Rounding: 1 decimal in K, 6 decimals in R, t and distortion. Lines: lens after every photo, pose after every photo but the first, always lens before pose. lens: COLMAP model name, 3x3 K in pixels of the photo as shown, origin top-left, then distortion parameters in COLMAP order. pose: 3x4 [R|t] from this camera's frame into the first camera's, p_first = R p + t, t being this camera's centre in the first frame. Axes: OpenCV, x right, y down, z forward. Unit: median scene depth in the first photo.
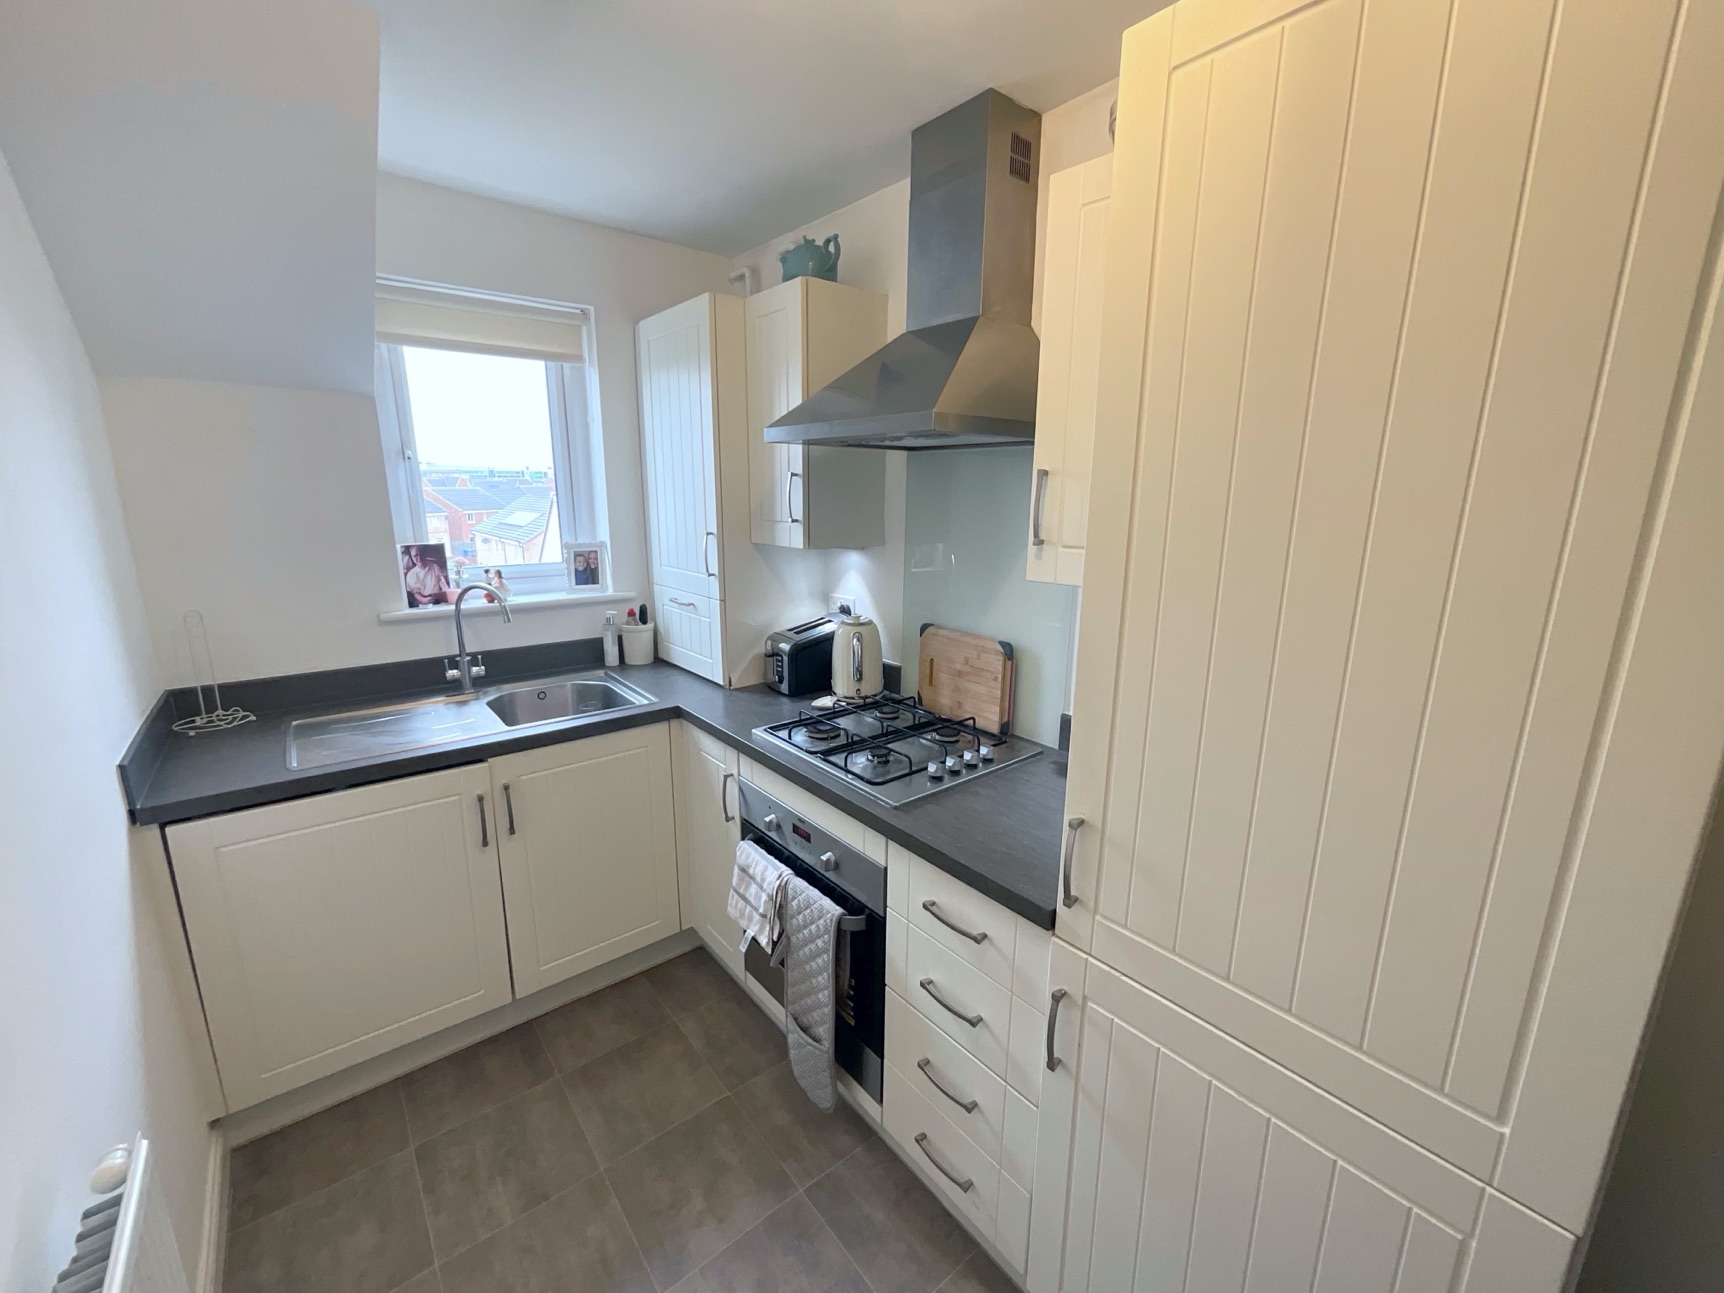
lens RADIAL K [[698.0, 0, 866.1], [0, 698.0, 648.6], [0, 0, 1]] dist [-0.000786, 0.000118]
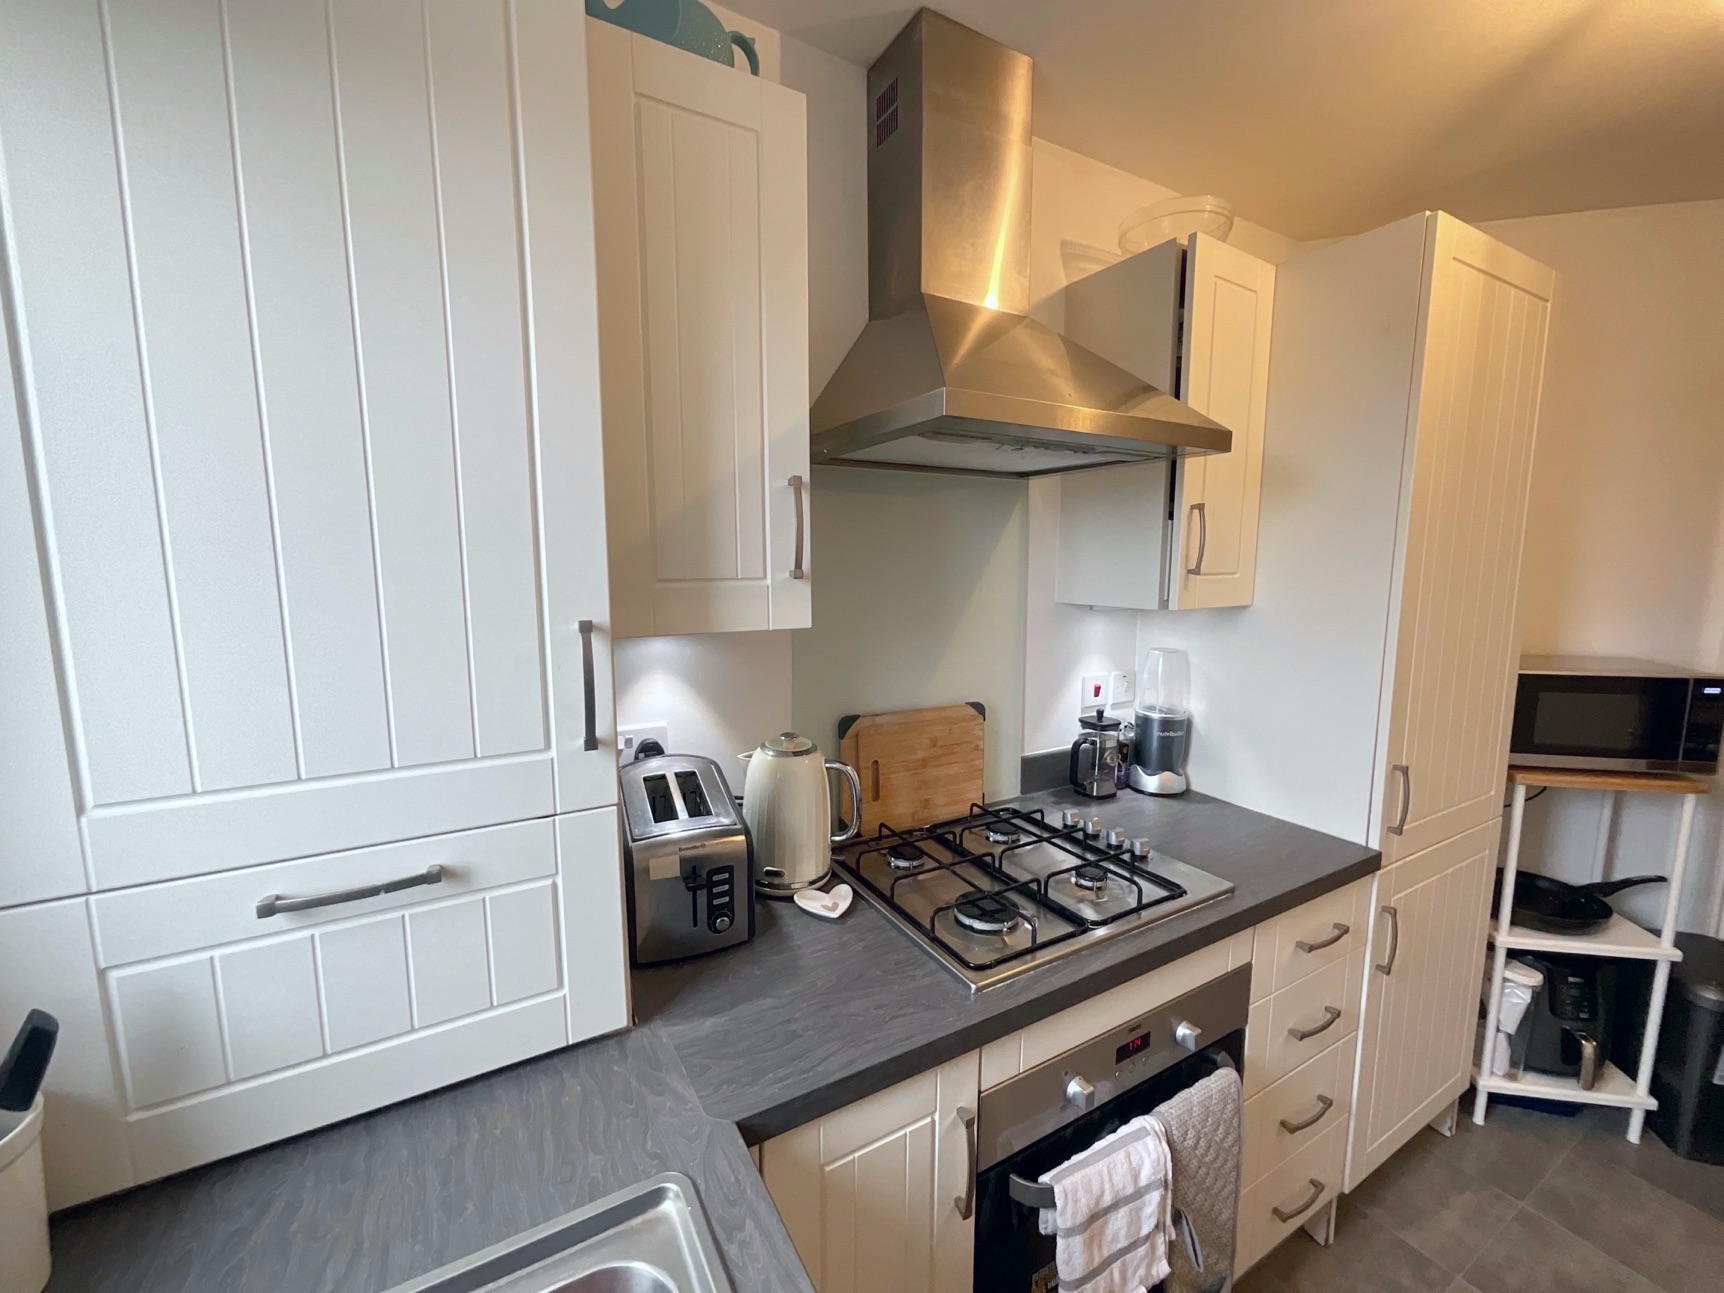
lens RADIAL K [[700.4, 0, 862.0], [0, 700.4, 646.5], [0, 0, 1]] dist [0.000204, 0.000312]
pose [[0.163457, -0.138583, 0.976768, -0.574029], [0.217539, 0.970778, 0.101329, -0.170129], [-0.962267, 0.195922, 0.188828, 0.848686]]
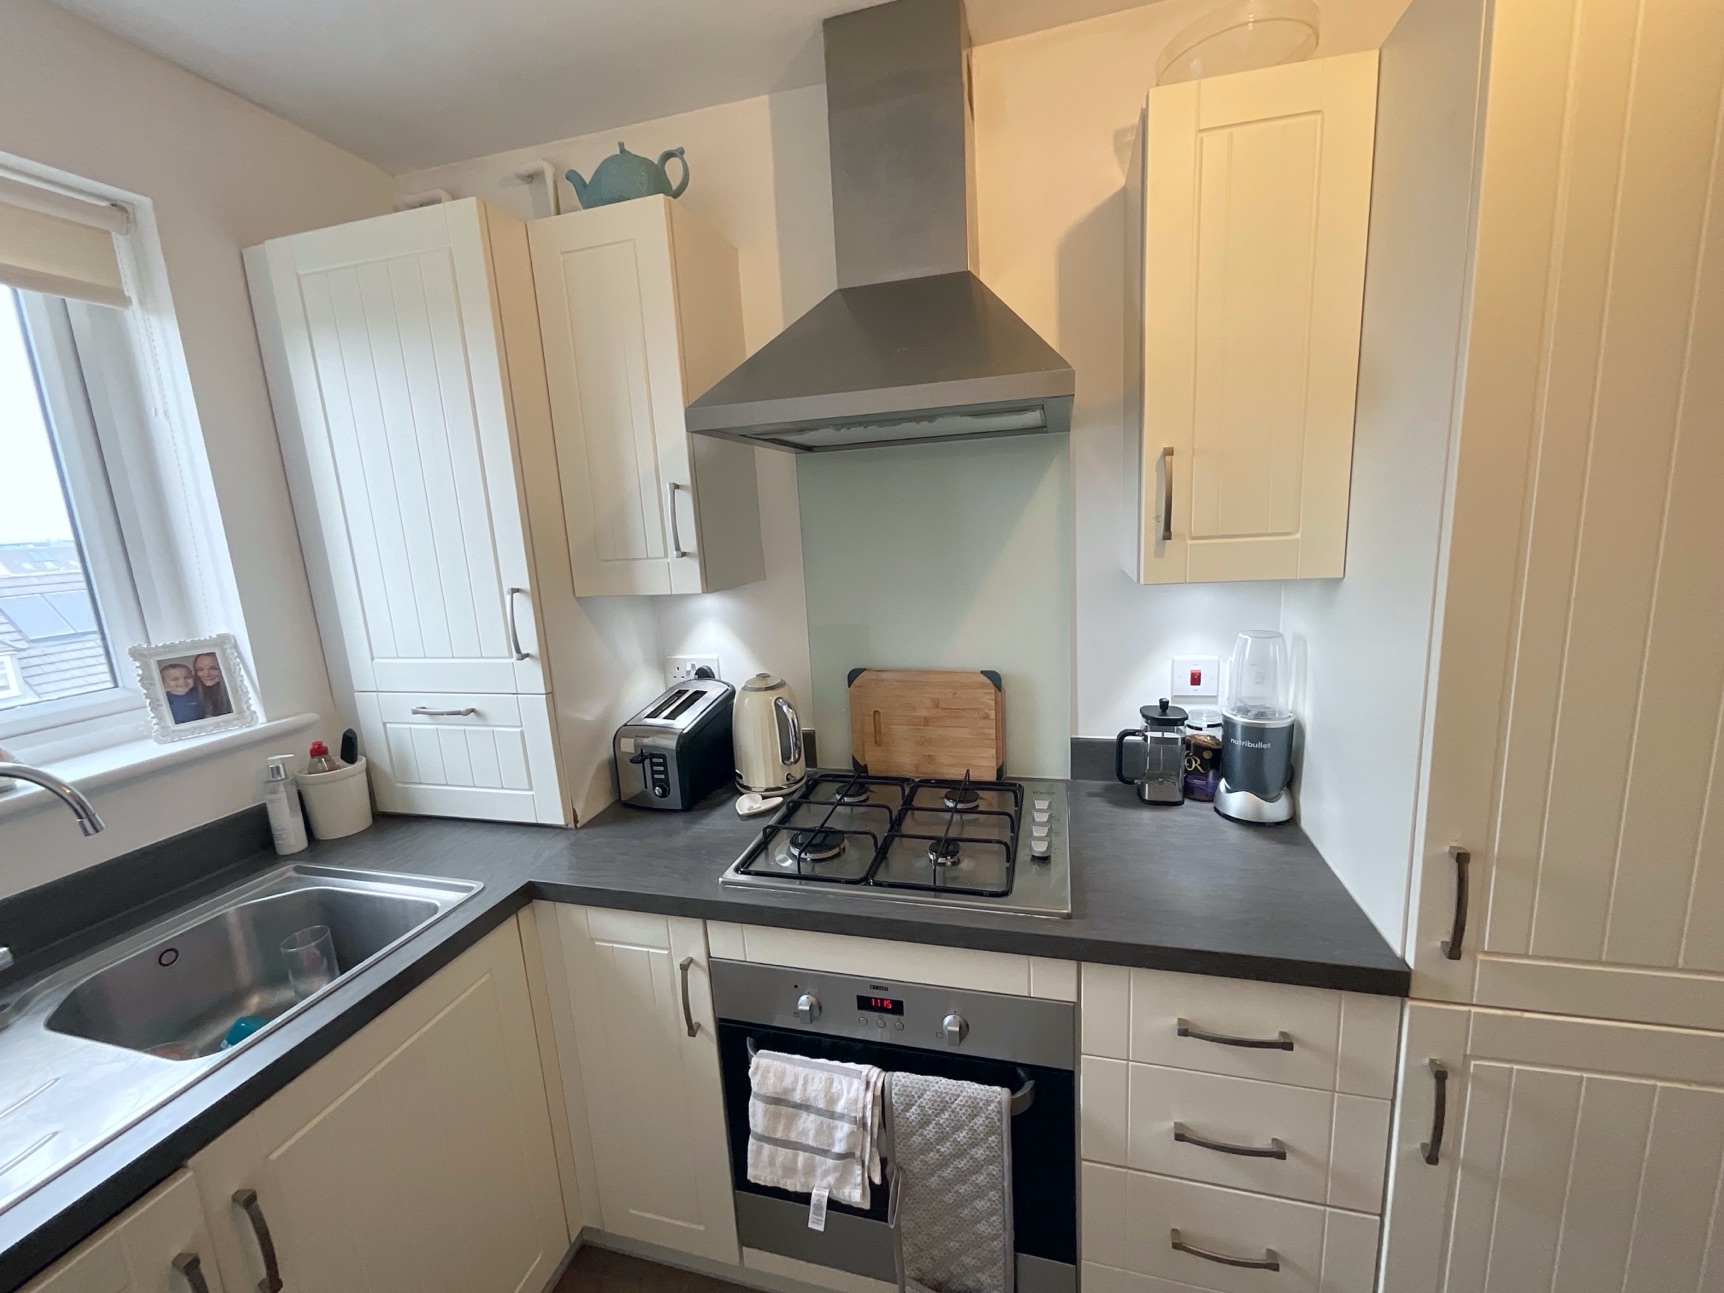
lens RADIAL K [[700.4, 0, 862.0], [0, 700.4, 646.5], [0, 0, 1]] dist [0.000204, 0.000312]
pose [[0.813838, -0.163424, 0.557638, -0.346189], [0.190880, 0.981571, 0.009086, -0.067029], [-0.548846, 0.099047, 0.830035, 0.339112]]
